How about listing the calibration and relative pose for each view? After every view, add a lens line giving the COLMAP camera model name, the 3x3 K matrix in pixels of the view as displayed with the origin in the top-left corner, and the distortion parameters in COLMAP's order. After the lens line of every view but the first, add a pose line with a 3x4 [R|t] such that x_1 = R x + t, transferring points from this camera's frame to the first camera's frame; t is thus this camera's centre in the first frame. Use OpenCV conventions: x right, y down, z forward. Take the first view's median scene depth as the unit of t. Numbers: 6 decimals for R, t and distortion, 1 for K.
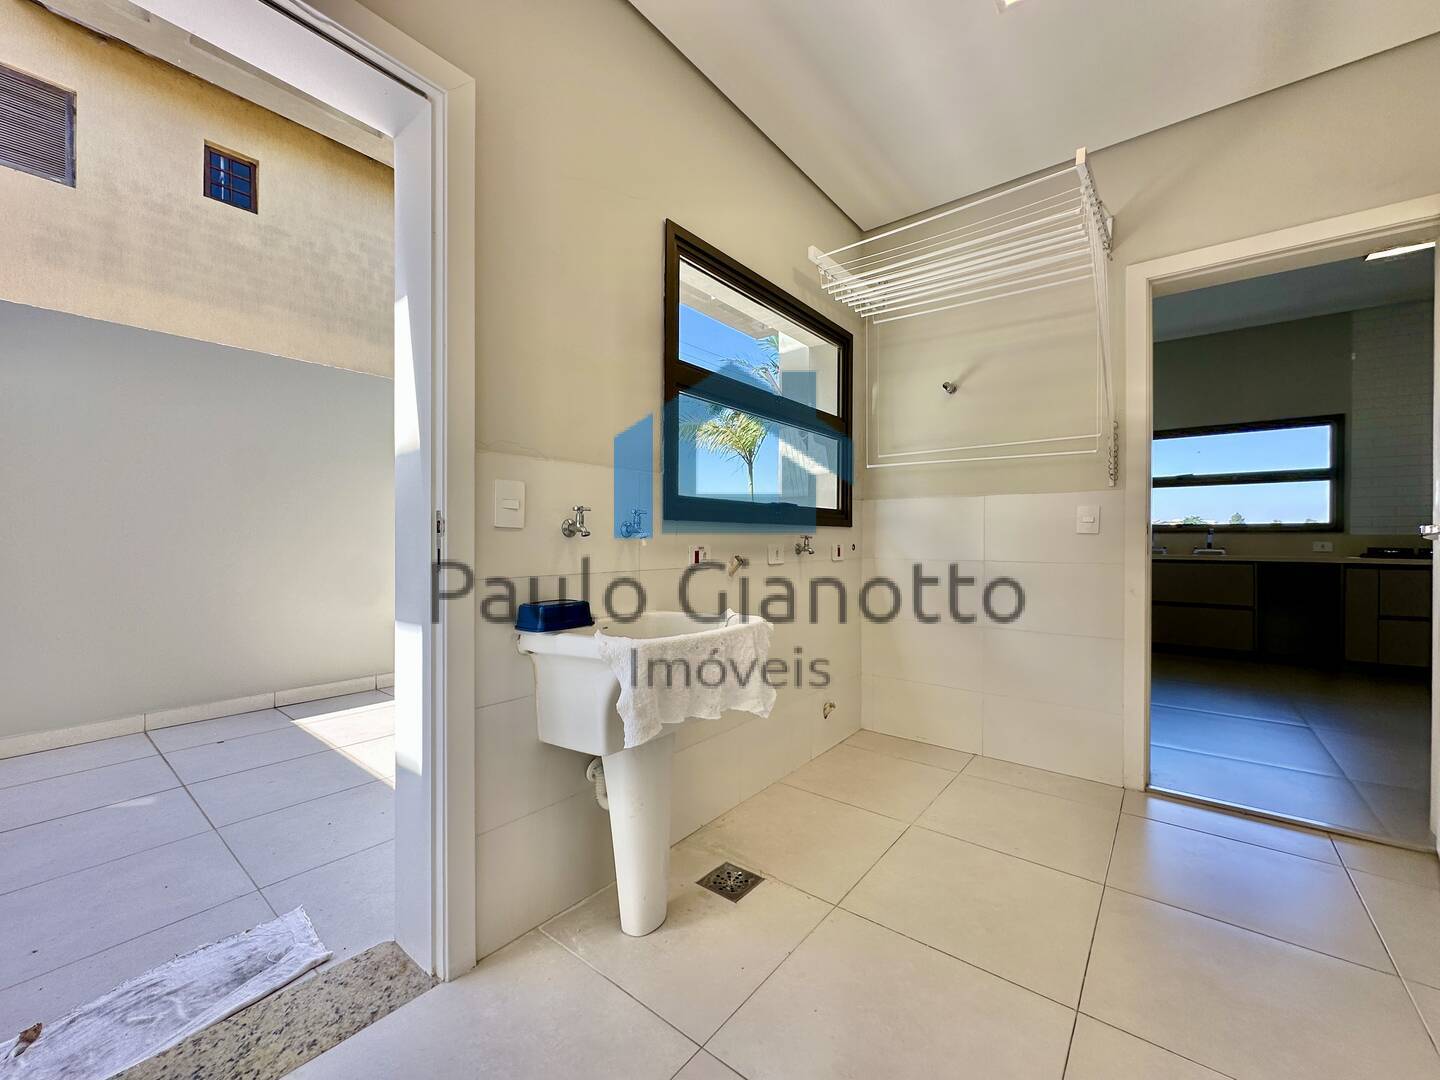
lens RADIAL K [[574.4, 0, 719.7], [0, 574.4, 542.4], [0, 0, 1]] dist [-0.003381, -0.000206]
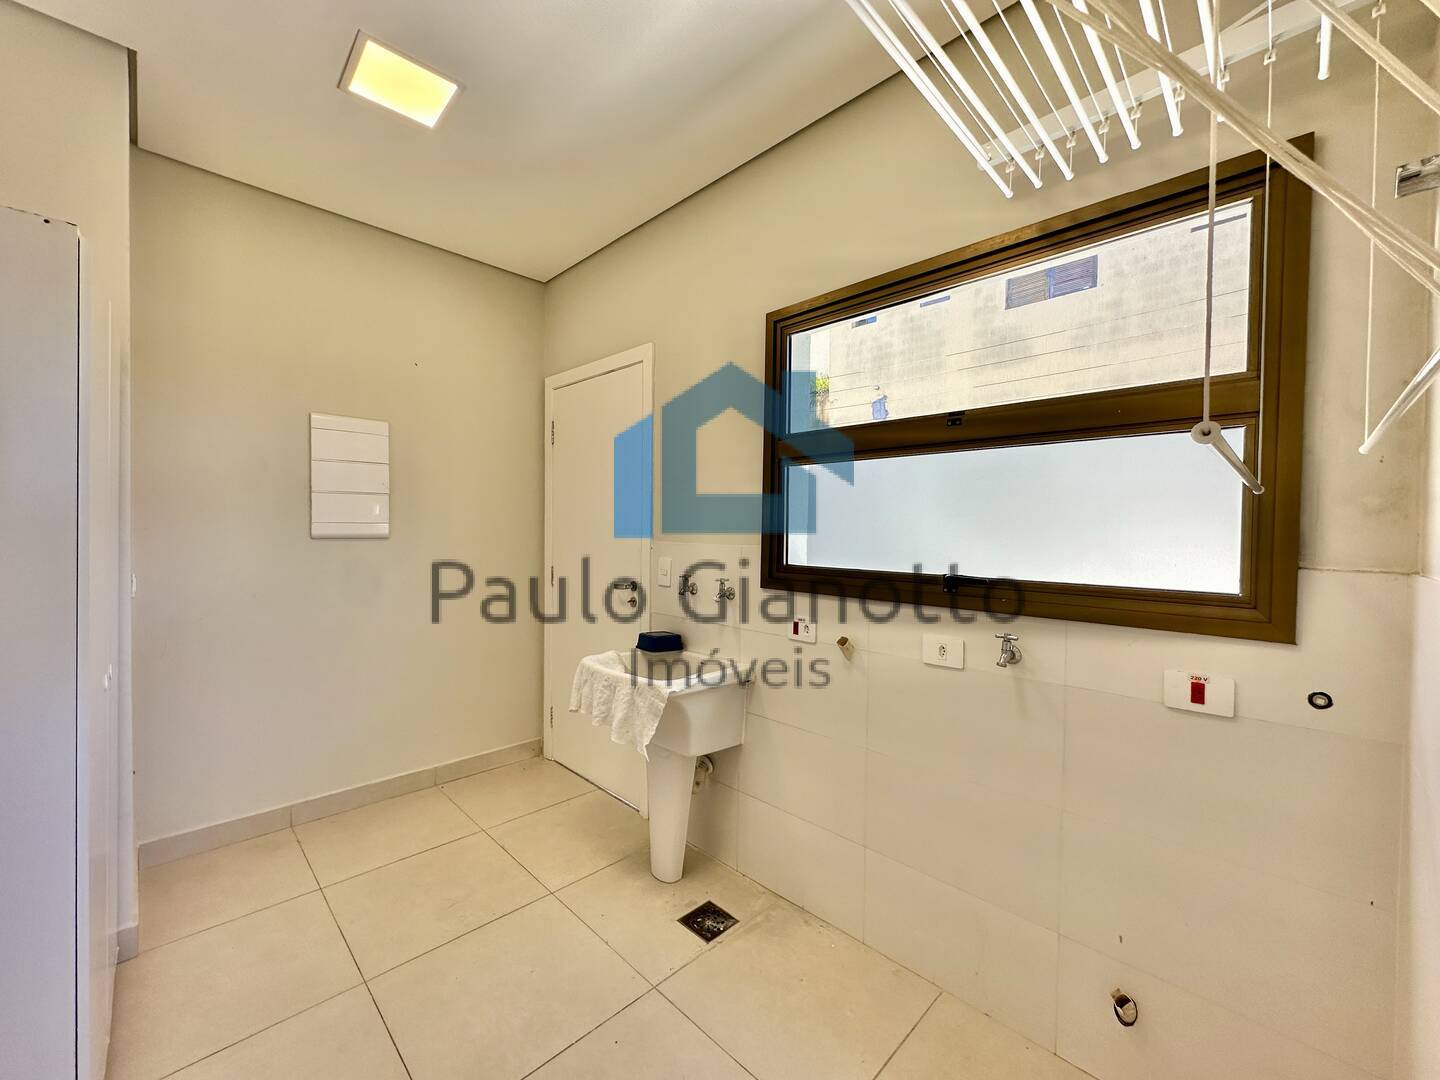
lens RADIAL K [[574.4, 0, 719.2], [0, 574.4, 536.6], [0, 0, 1]] dist [-0.003381, -0.000206]
pose [[-0.111626, 0.005794, -0.993733, 0.776452], [-0.016379, 0.999836, 0.007670, -0.109948], [0.993615, 0.017133, -0.111513, 0.792996]]
